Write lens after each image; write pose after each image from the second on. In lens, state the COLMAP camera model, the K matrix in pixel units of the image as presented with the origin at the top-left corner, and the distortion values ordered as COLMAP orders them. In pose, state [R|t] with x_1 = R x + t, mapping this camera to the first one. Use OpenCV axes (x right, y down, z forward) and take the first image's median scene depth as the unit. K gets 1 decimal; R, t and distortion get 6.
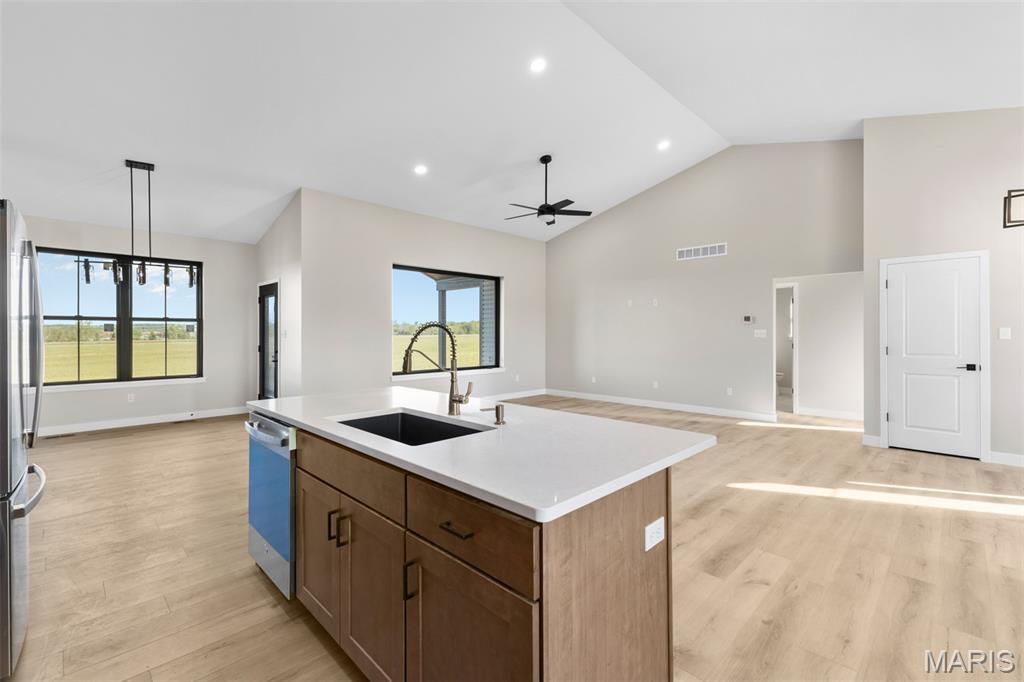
lens RADIAL K [[448.8, 0, 520.4], [0, 448.8, 334.1], [0, 0, 1]] dist [0.007273, -0.000989]
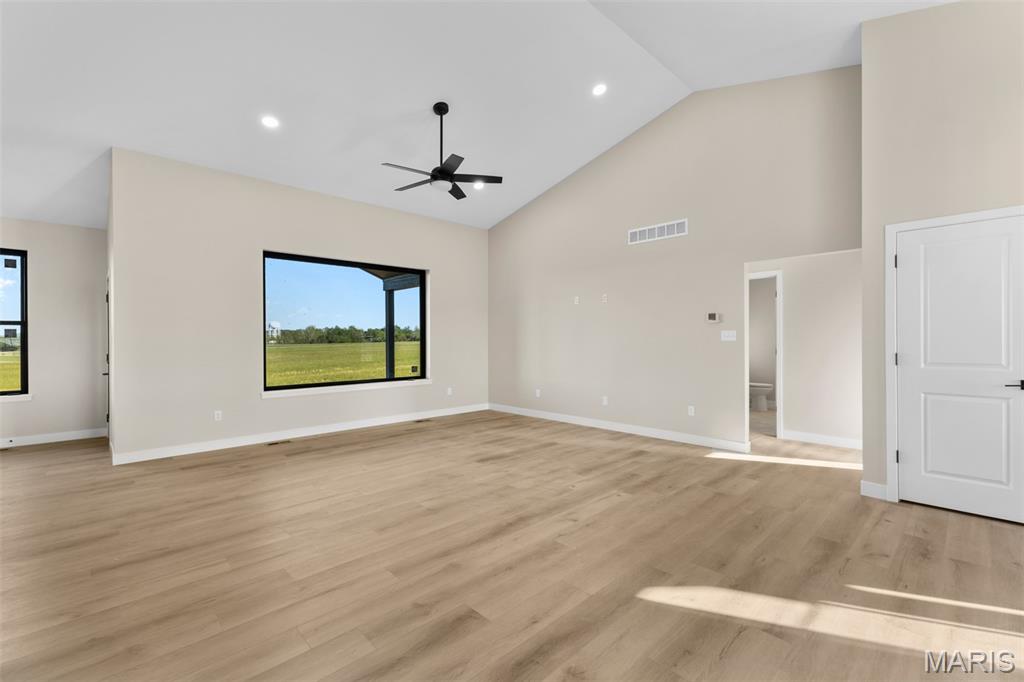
lens RADIAL K [[448.8, 0, 517.1], [0, 448.8, 341.1], [0, 0, 1]] dist [0.007273, -0.000989]
pose [[0.999653, -0.005037, -0.025838, 0.192646], [0.005131, 0.999980, 0.003563, 0.003149], [0.025819, -0.003694, 0.999660, 0.226741]]
